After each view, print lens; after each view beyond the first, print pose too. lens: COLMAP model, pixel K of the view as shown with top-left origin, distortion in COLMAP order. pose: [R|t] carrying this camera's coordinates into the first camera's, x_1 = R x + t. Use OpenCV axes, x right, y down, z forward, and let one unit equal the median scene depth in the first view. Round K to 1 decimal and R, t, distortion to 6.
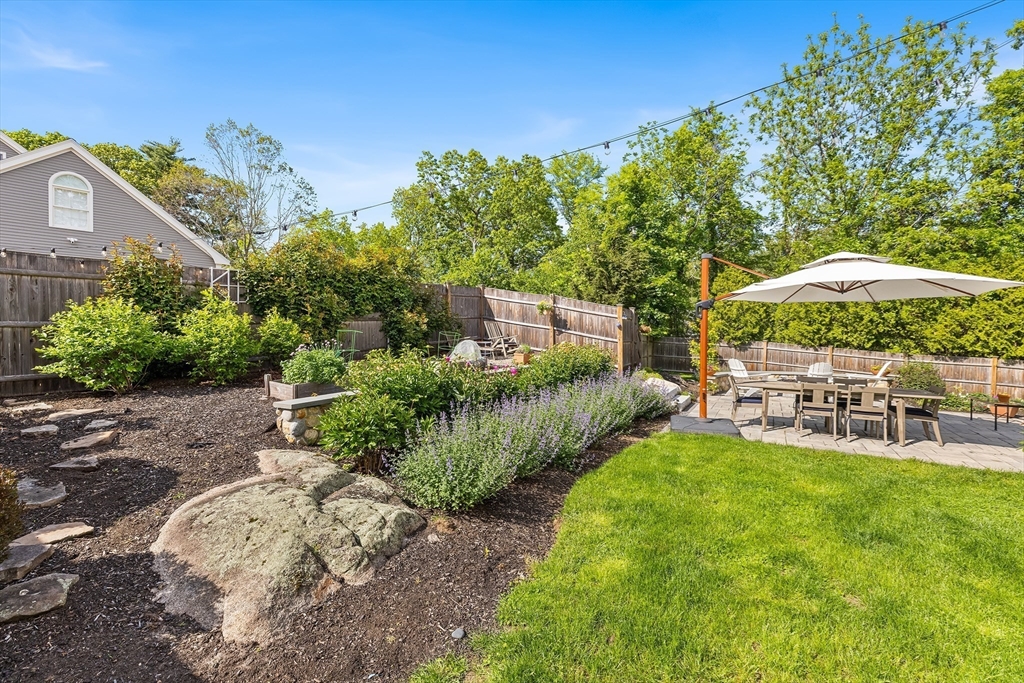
lens RADIAL K [[456.2, 0, 512.0], [0, 456.2, 341.5], [0, 0, 1]] dist [-0.001149, 0.000503]
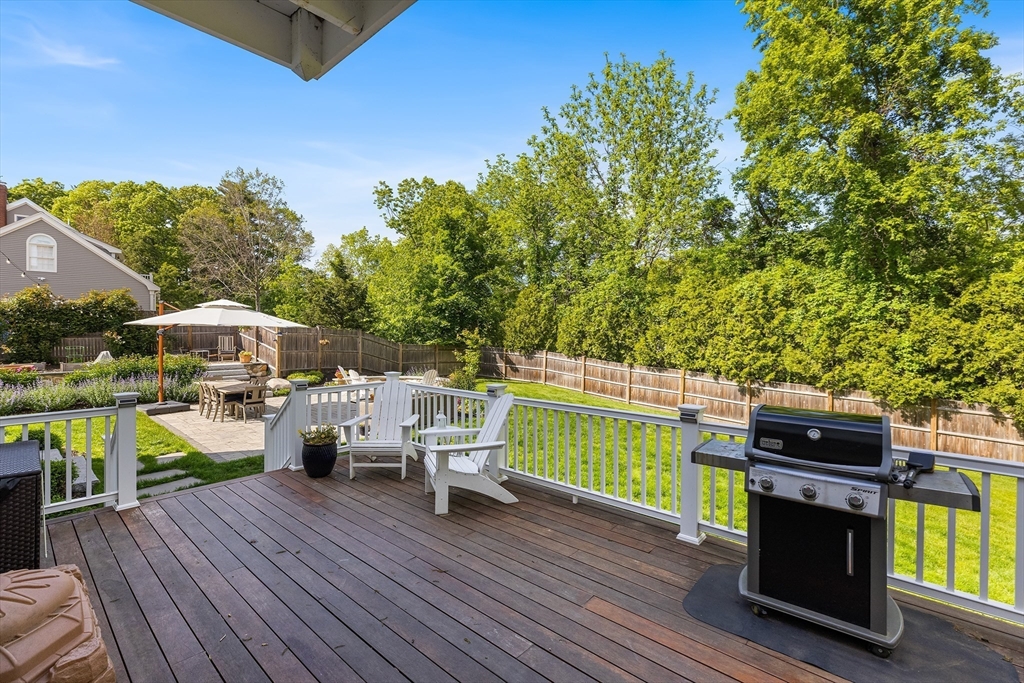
lens RADIAL K [[456.2, 0, 512.0], [0, 456.2, 341.5], [0, 0, 1]] dist [-0.001149, 0.000503]
pose [[0.975982, 0.007771, -0.217714, 0.794201], [-0.008786, 0.999955, -0.003696, -0.020772], [0.217676, 0.005520, 0.976006, -0.121195]]
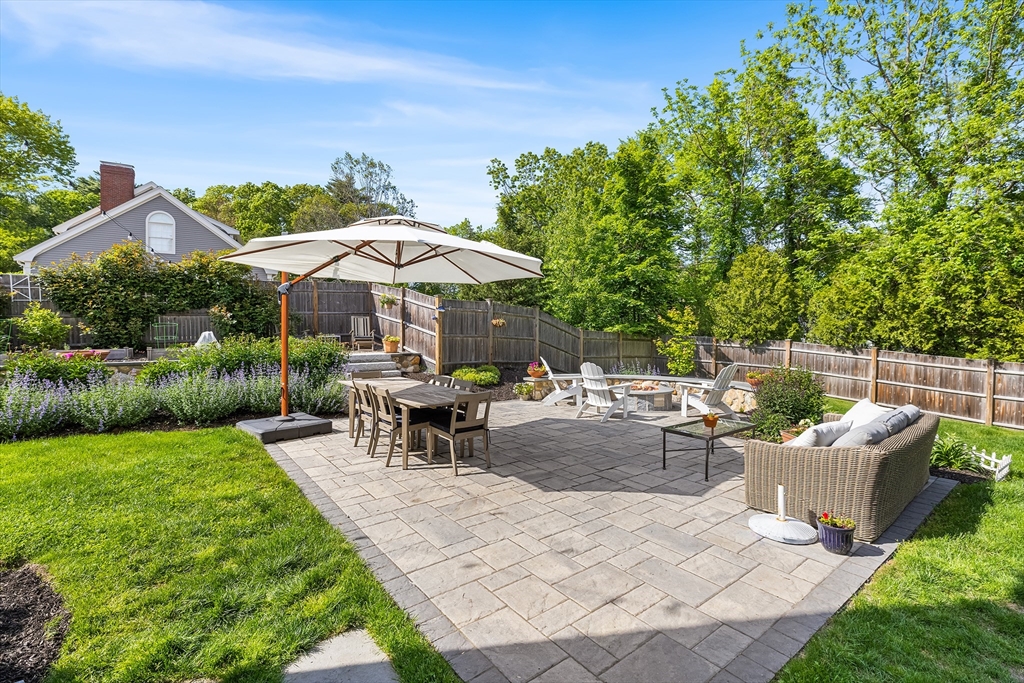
lens RADIAL K [[456.2, 0, 512.0], [0, 456.2, 341.5], [0, 0, 1]] dist [-0.001149, 0.000503]
pose [[0.922427, 0.008793, -0.386071, 0.469778], [-0.010188, 0.999947, -0.001567, 0.007371], [0.386036, 0.005379, 0.922468, 0.140037]]
